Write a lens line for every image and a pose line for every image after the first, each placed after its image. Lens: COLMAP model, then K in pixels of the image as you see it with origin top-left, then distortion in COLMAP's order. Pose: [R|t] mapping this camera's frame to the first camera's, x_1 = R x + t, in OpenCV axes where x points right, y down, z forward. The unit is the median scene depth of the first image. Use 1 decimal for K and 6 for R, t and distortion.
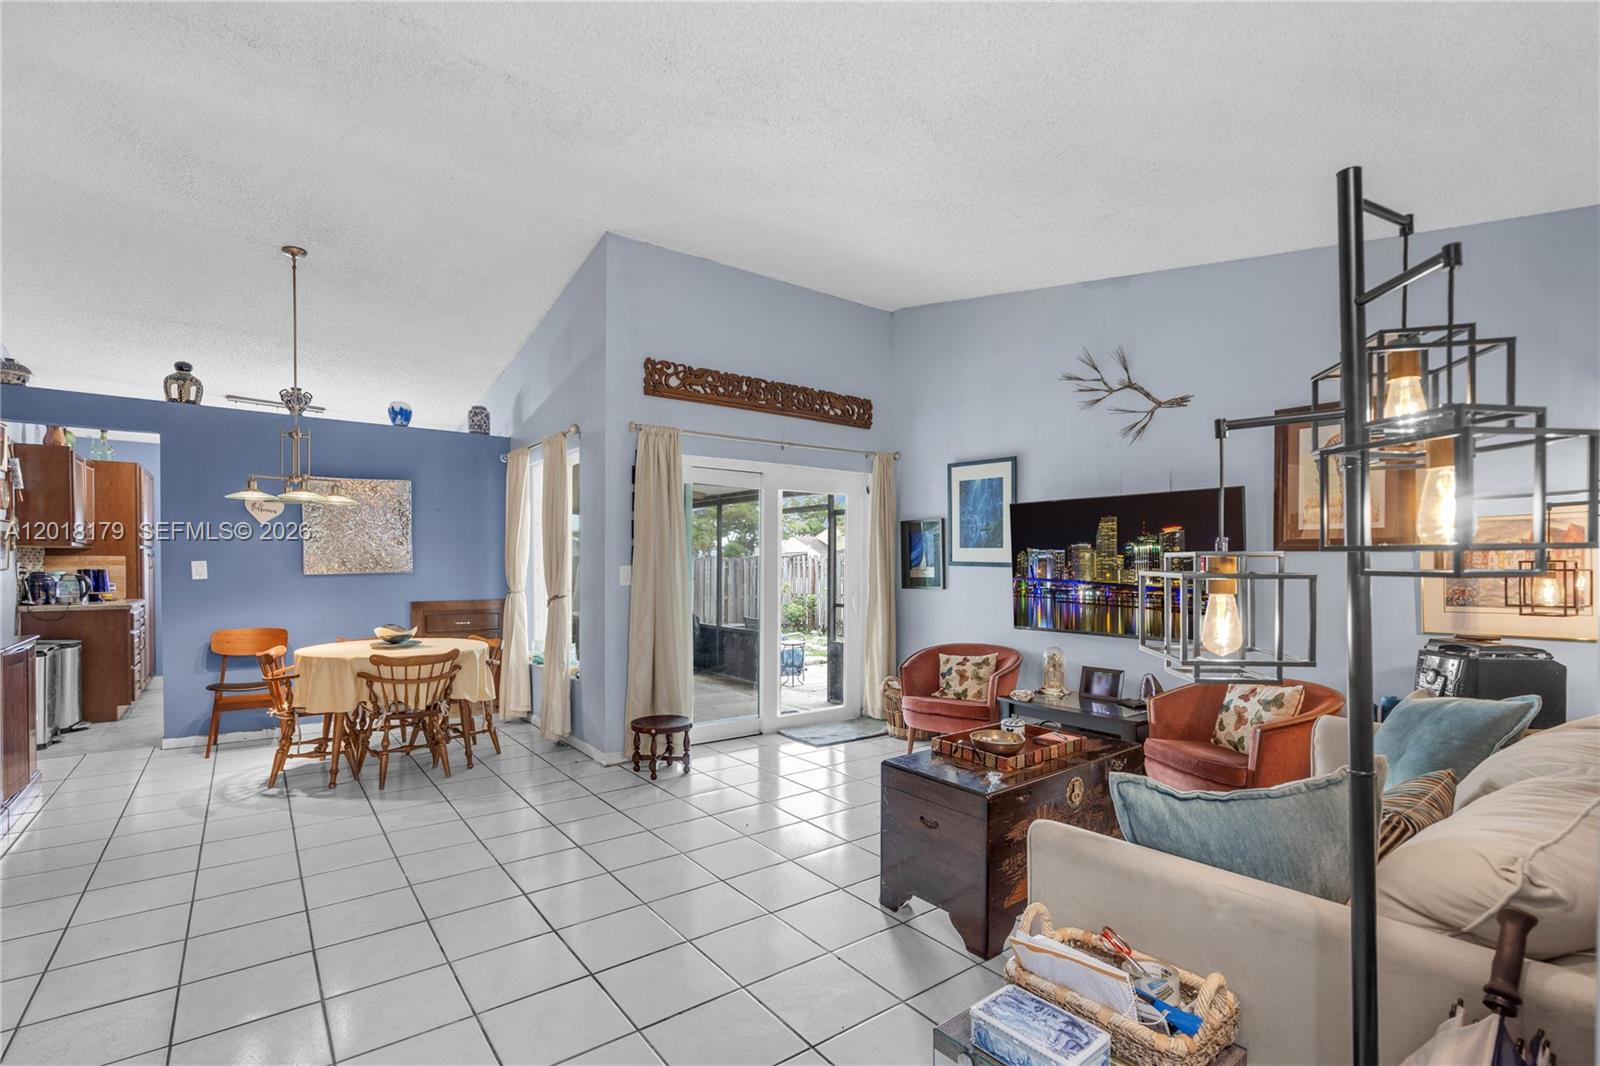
lens RADIAL K [[737.5, 0, 793.8], [0, 737.5, 526.3], [0, 0, 1]] dist [-0.008841, 0.003434]
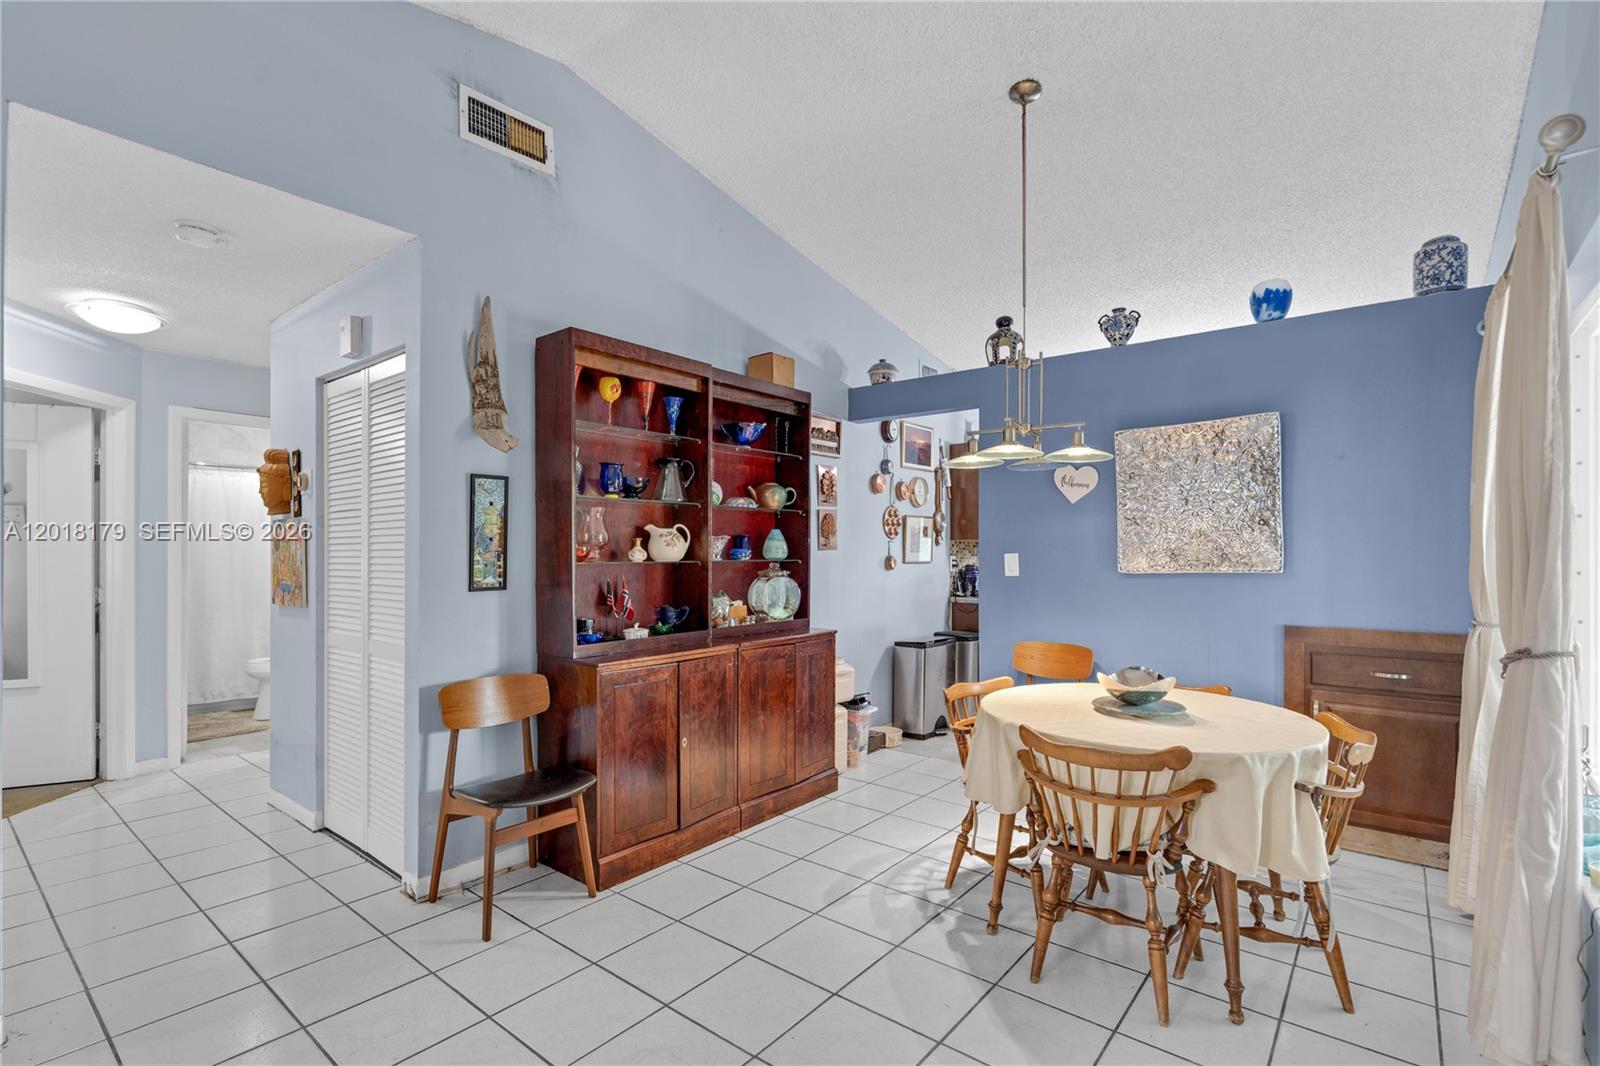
lens RADIAL K [[737.5, 0, 829.6], [0, 737.5, 556.9], [0, 0, 1]] dist [-0.008841, 0.003434]
pose [[0.250457, 0.000824, -0.968127, -0.063939], [0.043595, 0.998976, 0.012128, 0.029581], [0.967146, -0.045243, 0.250164, 0.547655]]
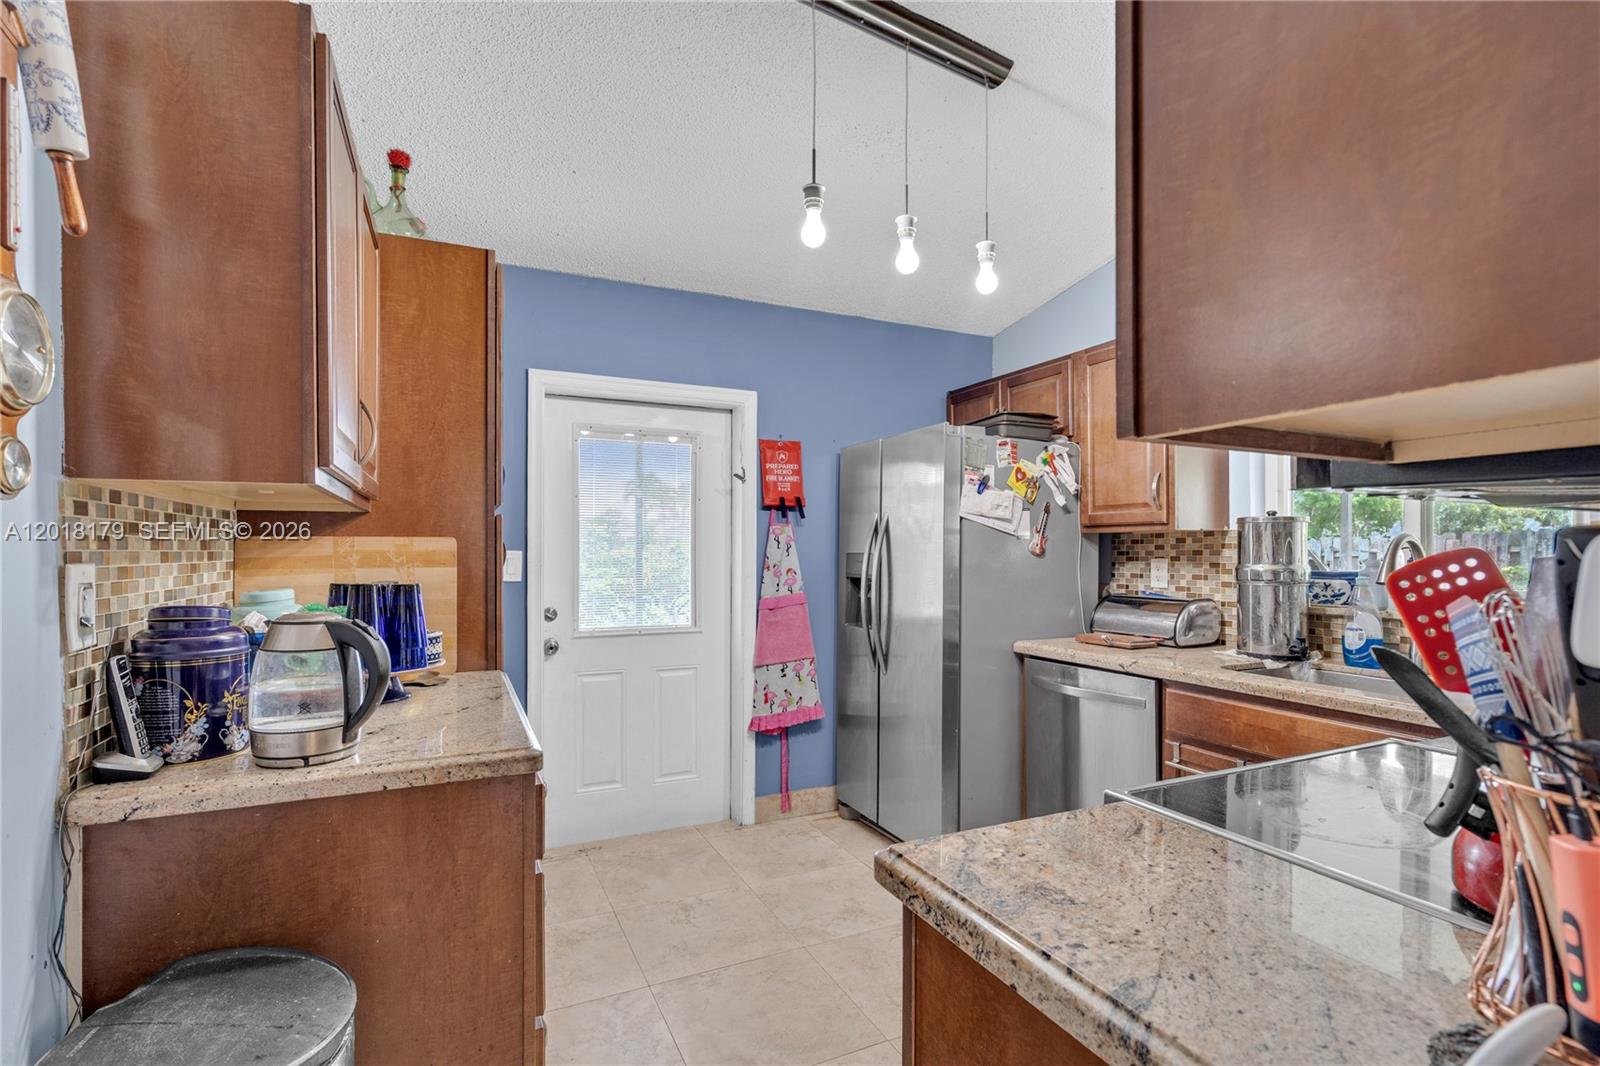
lens RADIAL K [[737.5, 0, 799.9], [0, 737.5, 539.4], [0, 0, 1]] dist [-0.008841, 0.003434]
pose [[0.978750, 0.005496, -0.204984, -0.807182], [0.001495, 0.999423, 0.033933, 0.035344], [0.205052, -0.033518, 0.978177, 0.827533]]
